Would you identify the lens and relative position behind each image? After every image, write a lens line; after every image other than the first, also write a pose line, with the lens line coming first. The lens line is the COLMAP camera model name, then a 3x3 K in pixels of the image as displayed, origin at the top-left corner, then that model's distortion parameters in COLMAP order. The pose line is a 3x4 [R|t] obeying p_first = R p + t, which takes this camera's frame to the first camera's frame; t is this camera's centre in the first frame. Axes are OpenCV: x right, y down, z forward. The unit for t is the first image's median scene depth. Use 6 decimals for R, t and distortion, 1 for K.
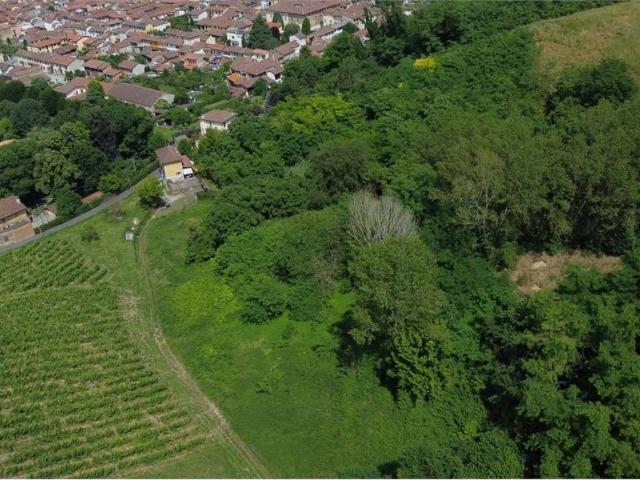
lens RADIAL K [[644.0, 0, 316.6], [0, 644.0, 240.3], [0, 0, 1]] dist [-0.007451, 0.035287]
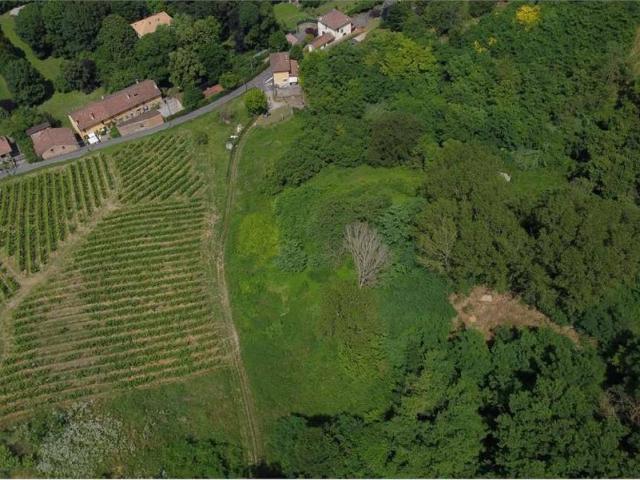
lens RADIAL K [[644.0, 0, 316.6], [0, 644.0, 240.3], [0, 0, 1]] dist [-0.007451, 0.035287]
pose [[0.951764, 0.229800, -0.203314, 0.147994], [-0.148073, 0.924361, 0.351612, -0.270287], [0.268737, -0.304546, 0.913801, -0.131993]]
